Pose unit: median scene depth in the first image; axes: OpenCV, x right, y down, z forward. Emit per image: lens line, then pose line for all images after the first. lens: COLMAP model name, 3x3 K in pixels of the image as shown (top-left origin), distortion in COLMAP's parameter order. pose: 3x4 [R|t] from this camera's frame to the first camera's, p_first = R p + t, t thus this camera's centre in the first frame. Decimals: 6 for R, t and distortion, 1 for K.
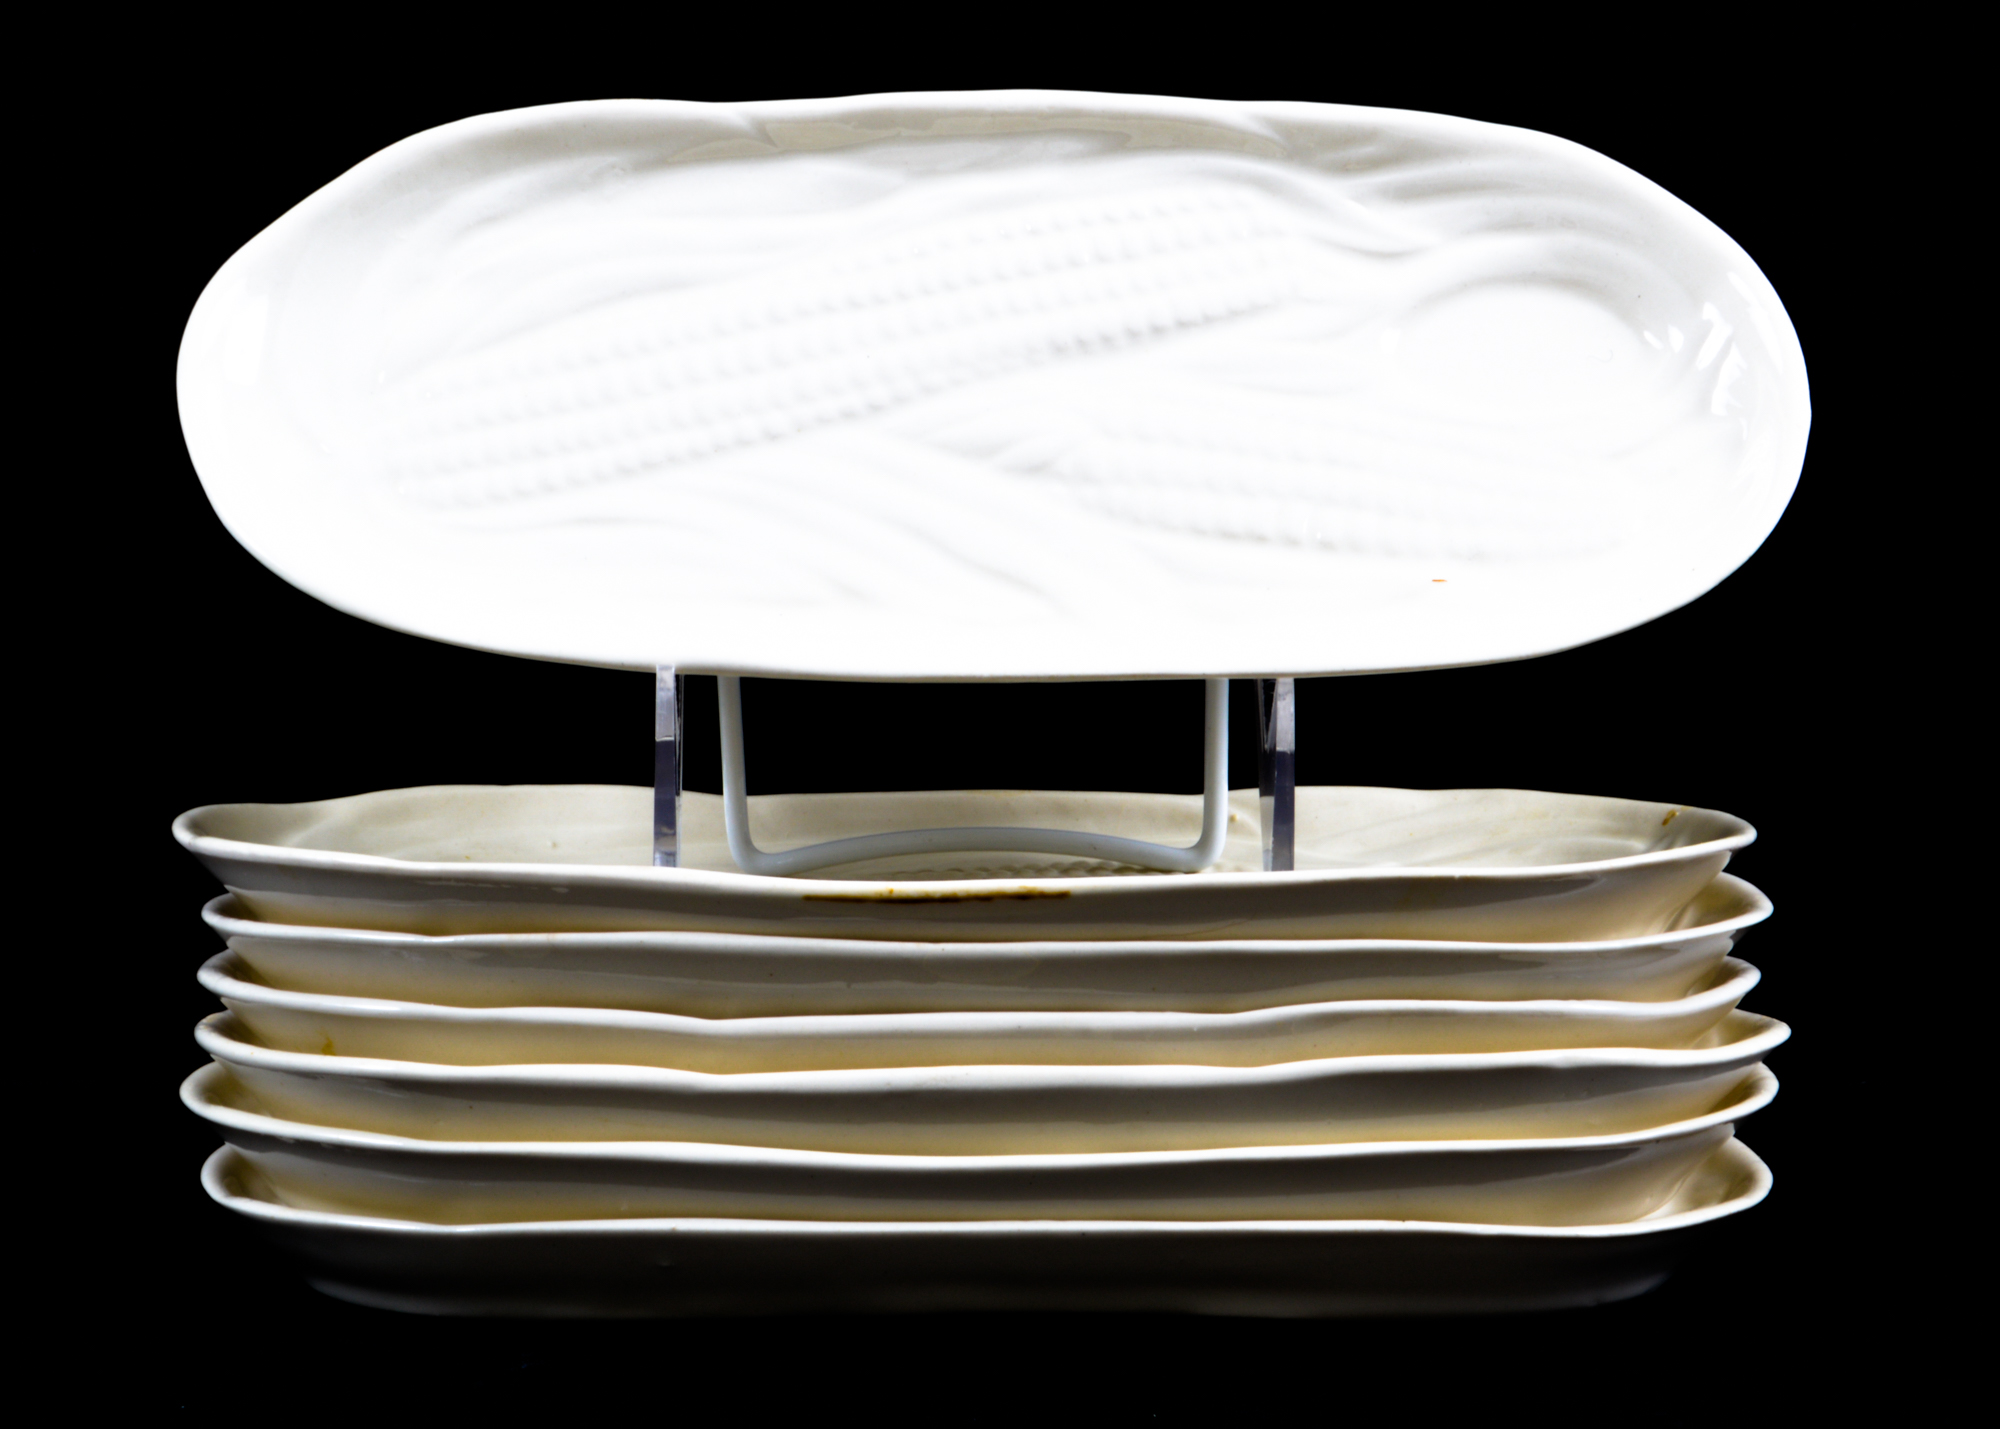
lens RADIAL K [[4530.5, 0, 988.7], [0, 4530.5, 718.4], [0, 0, 1]] dist [-0.029187, 0.000000]
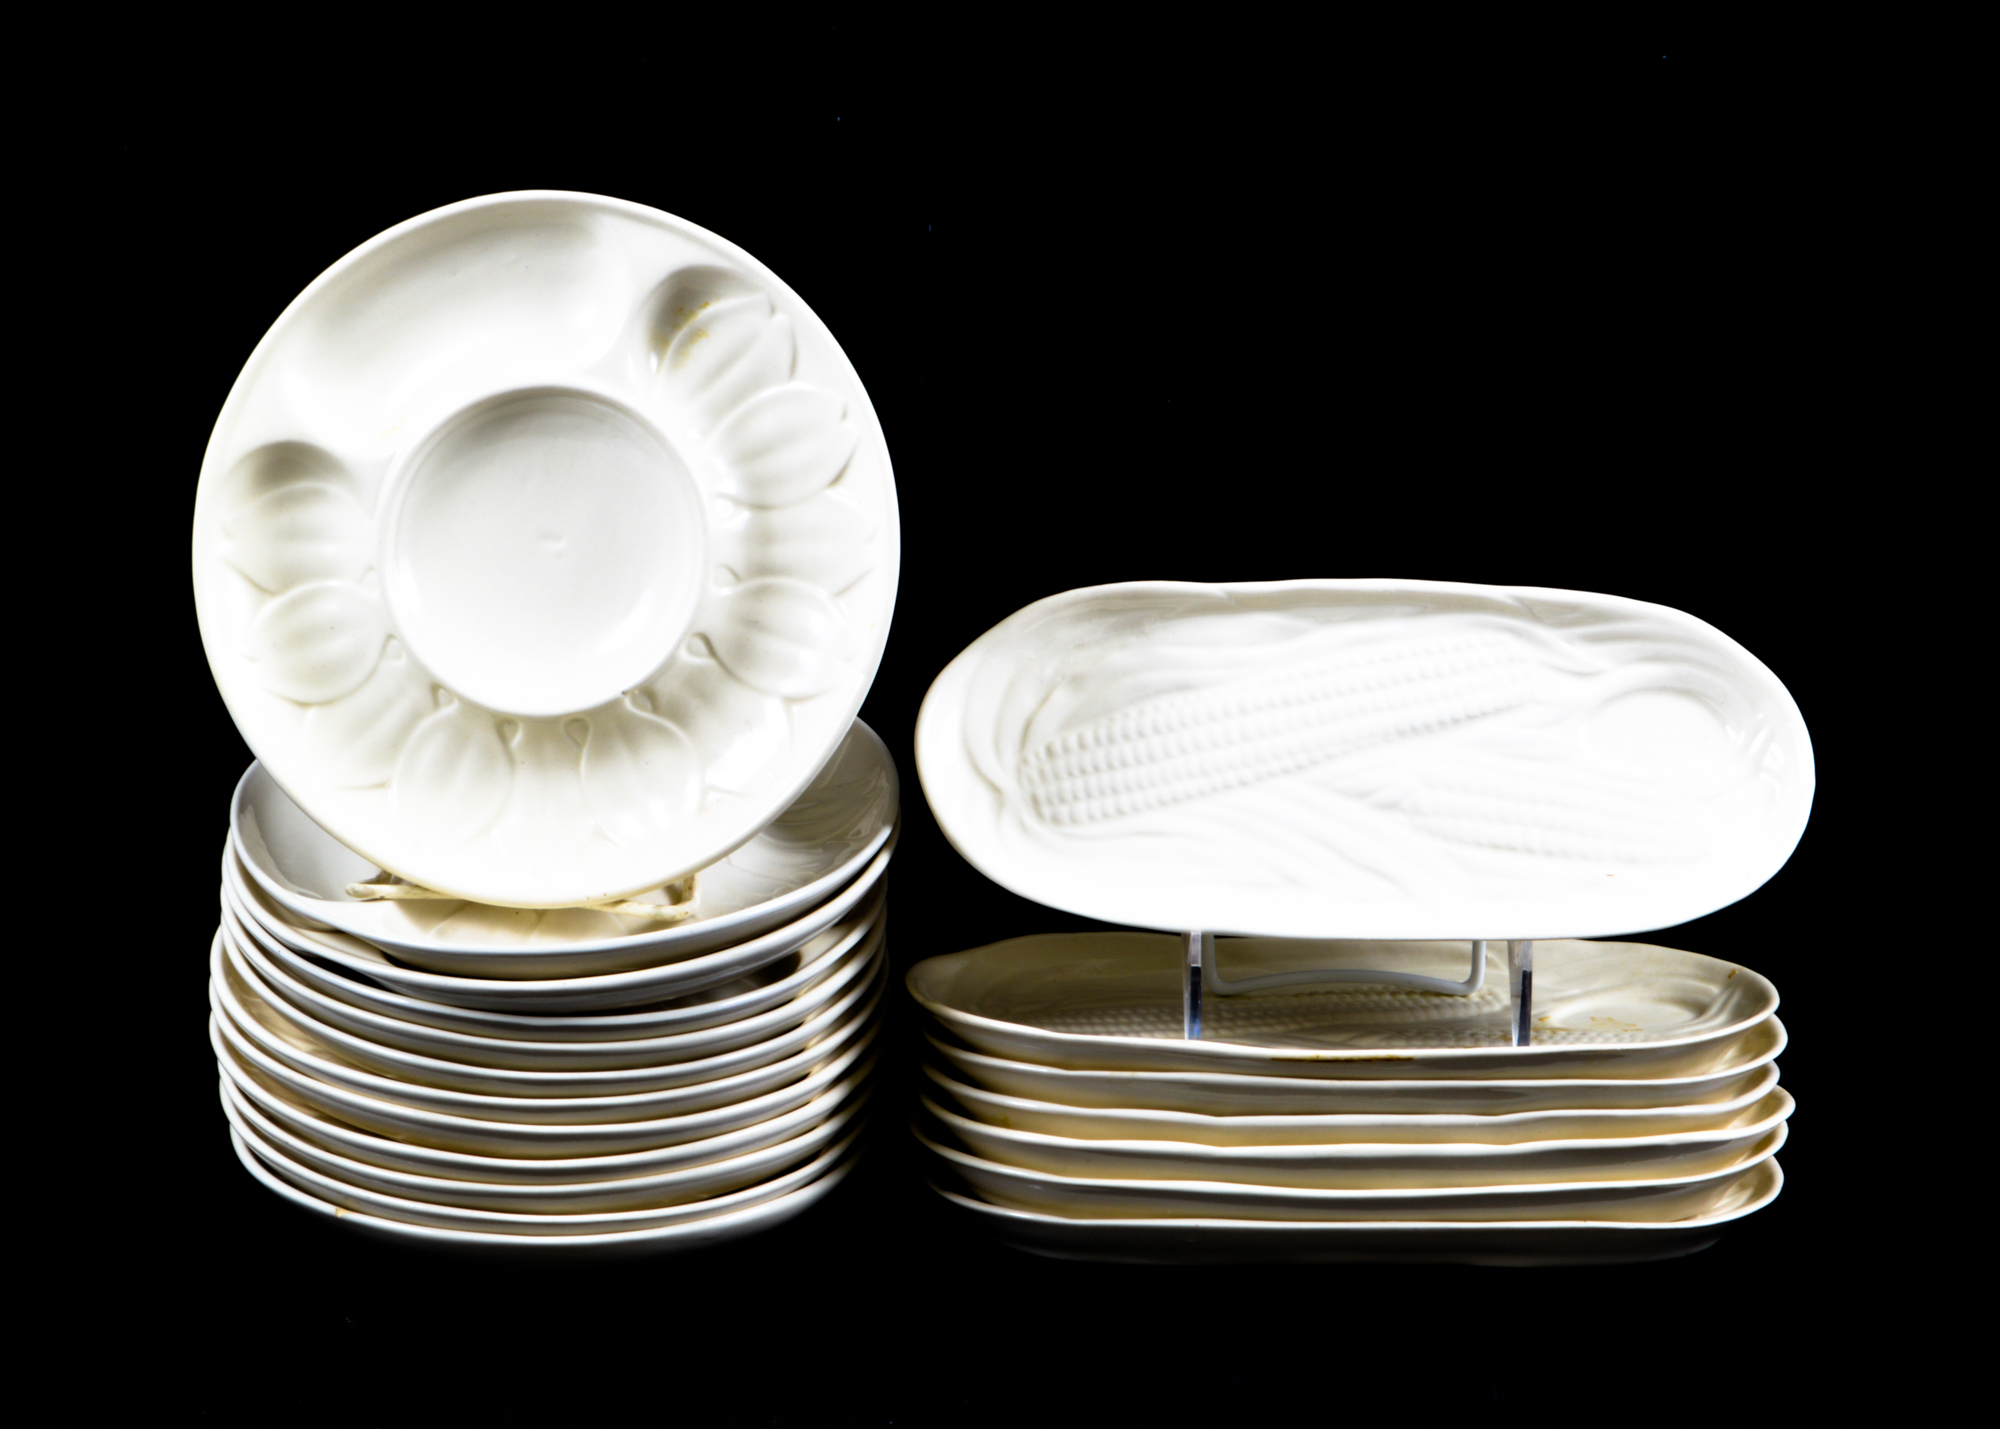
lens RADIAL K [[4722.0, 0, 1014.8], [0, 4722.0, 717.3], [0, 0, 1]] dist [-0.062364, 0.000000]
pose [[0.999986, 0.004094, -0.003477, -0.135095], [-0.003525, 0.988629, 0.150337, -0.378463], [0.004053, -0.150322, 0.988629, -0.879319]]
